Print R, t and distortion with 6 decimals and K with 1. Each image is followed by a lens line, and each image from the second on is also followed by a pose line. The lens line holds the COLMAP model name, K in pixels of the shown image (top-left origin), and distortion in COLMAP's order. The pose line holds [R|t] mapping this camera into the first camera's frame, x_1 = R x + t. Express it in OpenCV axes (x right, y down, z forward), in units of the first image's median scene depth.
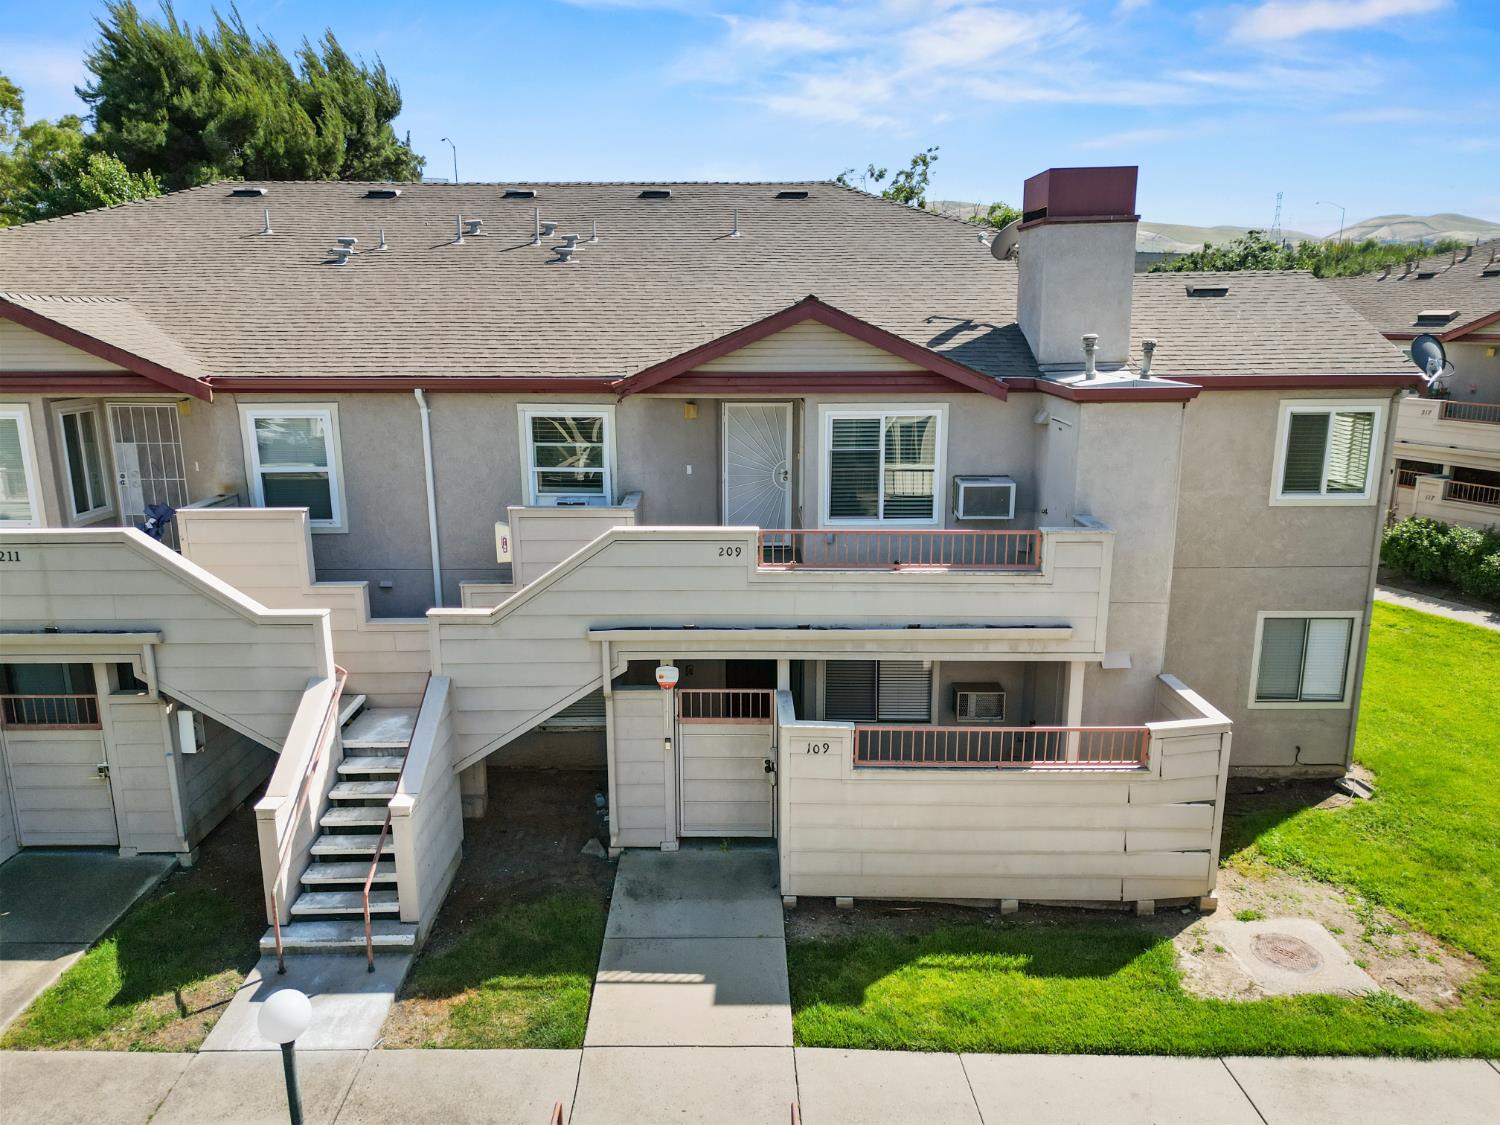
lens RADIAL K [[1055.0, 0, 742.1], [0, 1055.0, 557.3], [0, 0, 1]] dist [0.042441, -0.037258]
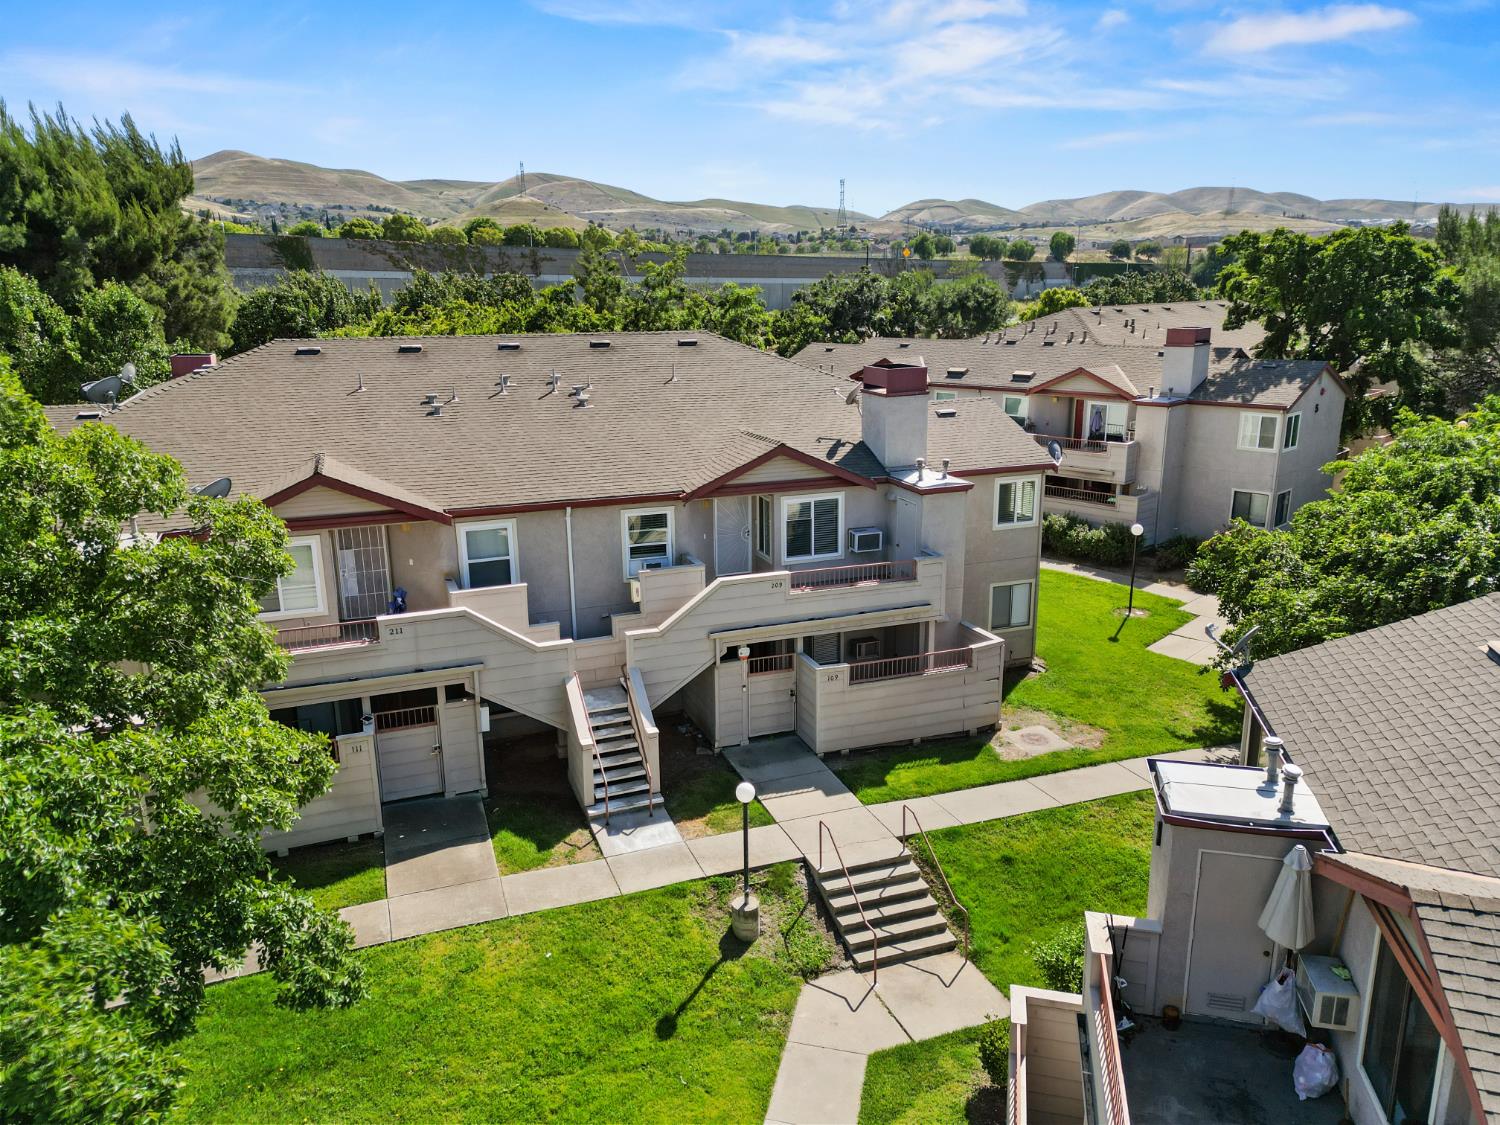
lens RADIAL K [[1055.0, 0, 740.2], [0, 1055.0, 549.3], [0, 0, 1]] dist [0.042441, -0.037258]
pose [[0.936256, -0.091904, 0.339085, -0.679913], [0.085827, 0.995766, 0.032911, -0.132140], [-0.340674, -0.001711, 0.940180, -0.759895]]
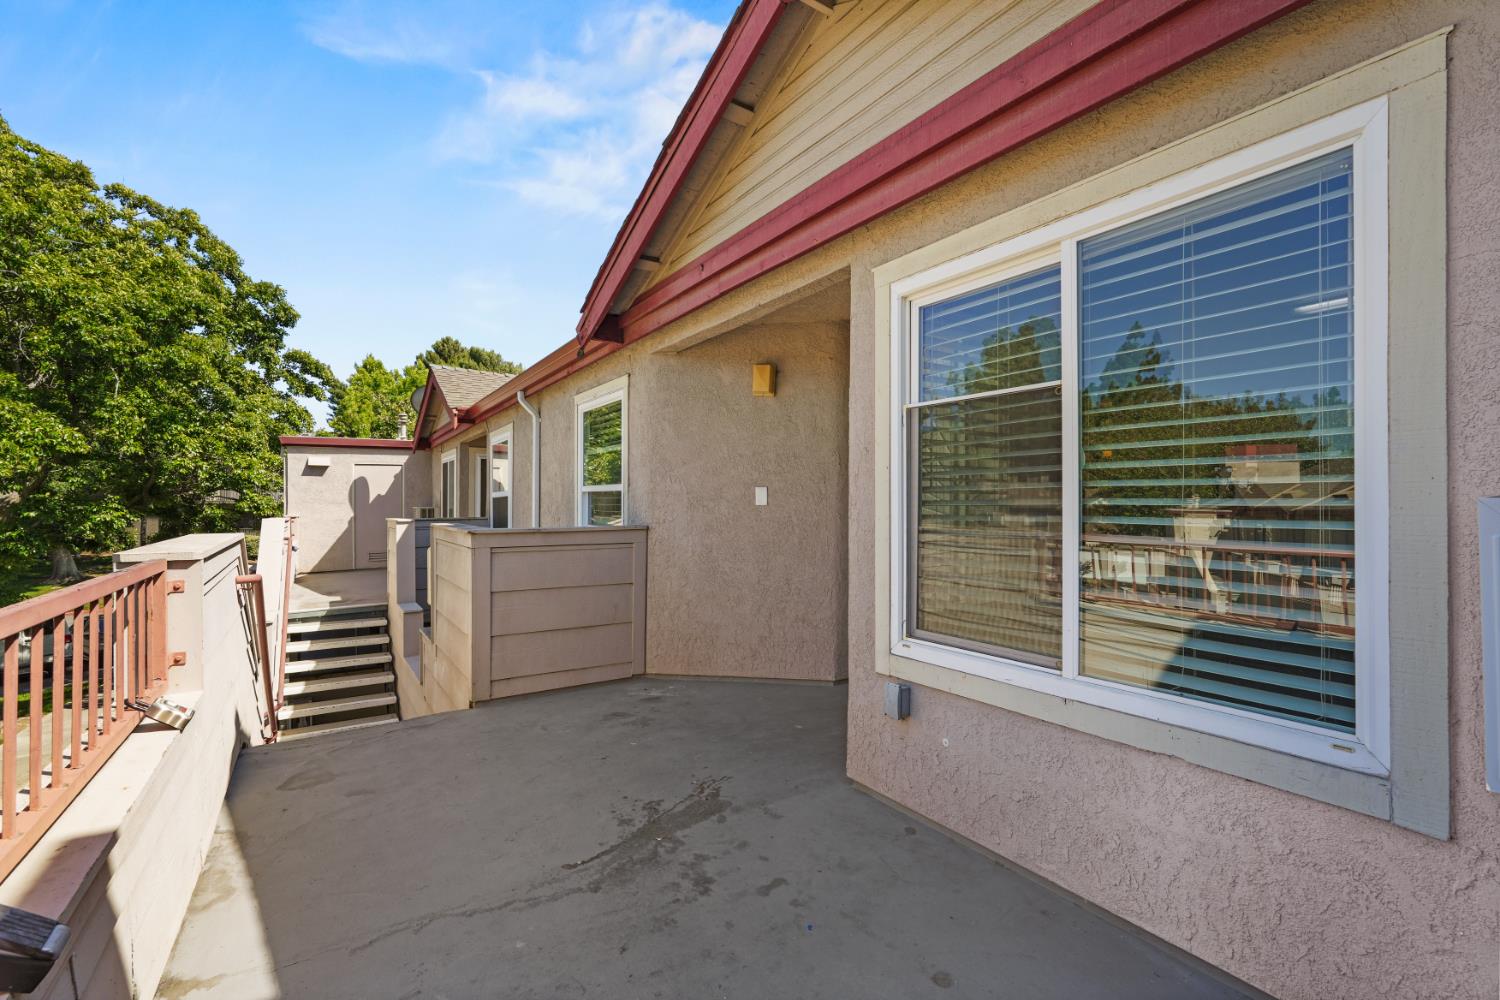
lens RADIAL K [[659.3, 0, 753.0], [0, 659.3, 500.7], [0, 0, 1]] dist [-0.014796, 0.007099]
pose [[0.559538, -0.000650, -0.828804, 0.236735], [-0.190429, 0.973145, -0.129325, -0.046811], [0.806631, 0.230191, 0.544388, 0.958726]]
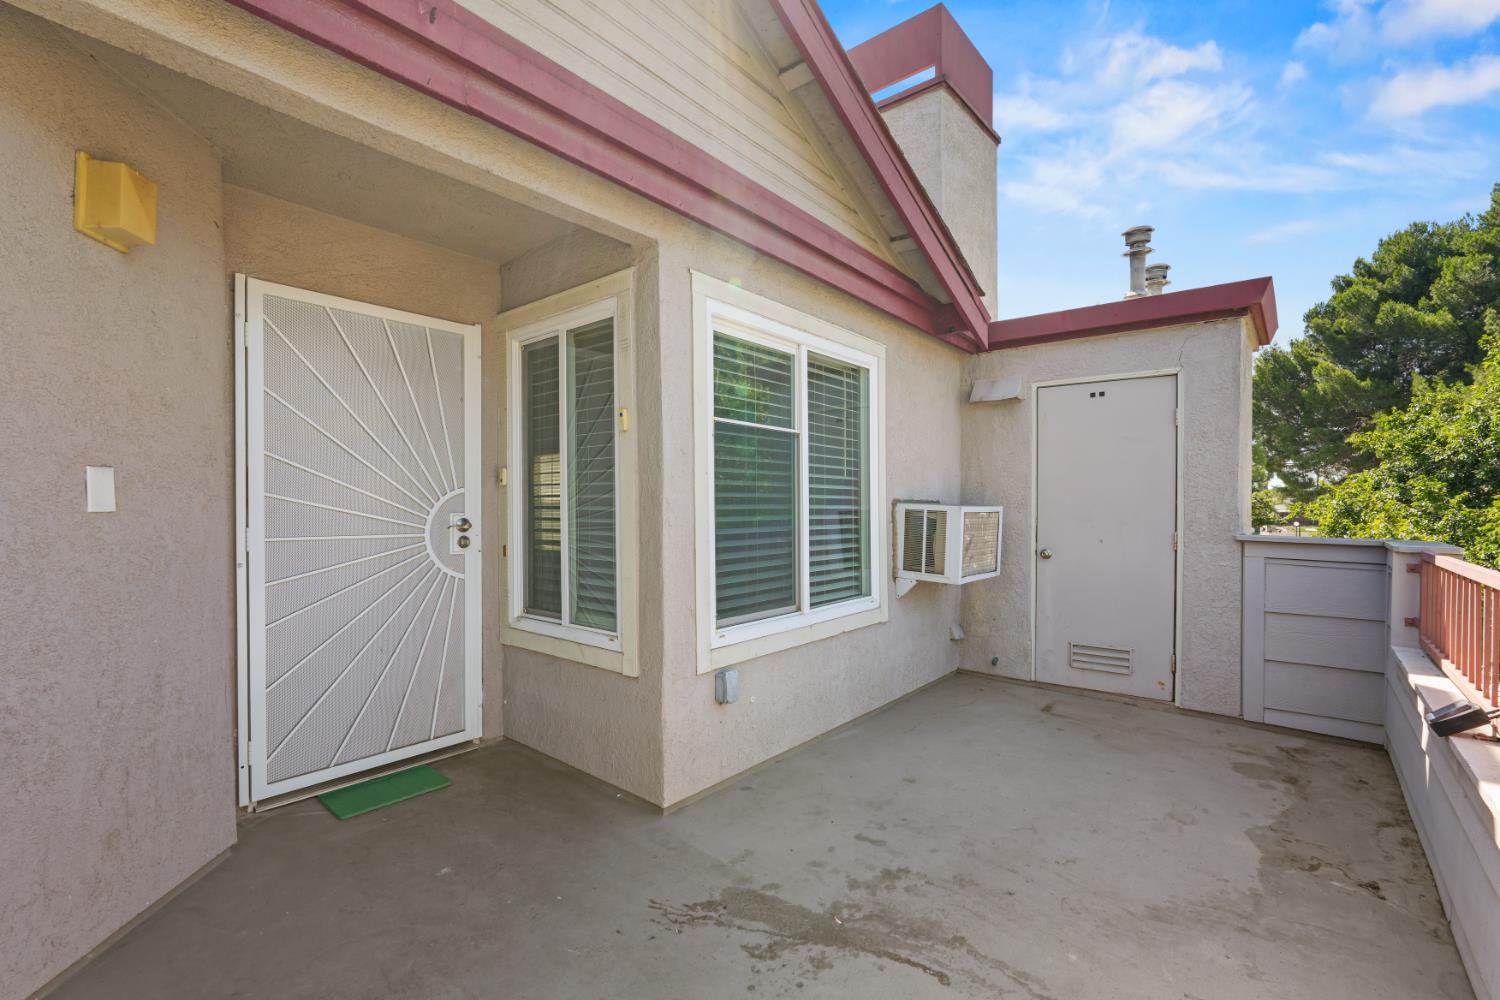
lens RADIAL K [[659.3, 0, 748.5], [0, 659.3, 514.9], [0, 0, 1]] dist [-0.014796, 0.007099]
pose [[0.632664, -0.005675, 0.774405, -0.078961], [0.174617, 0.975267, -0.135510, -0.046921], [-0.754483, 0.220956, 0.618008, 0.962859]]
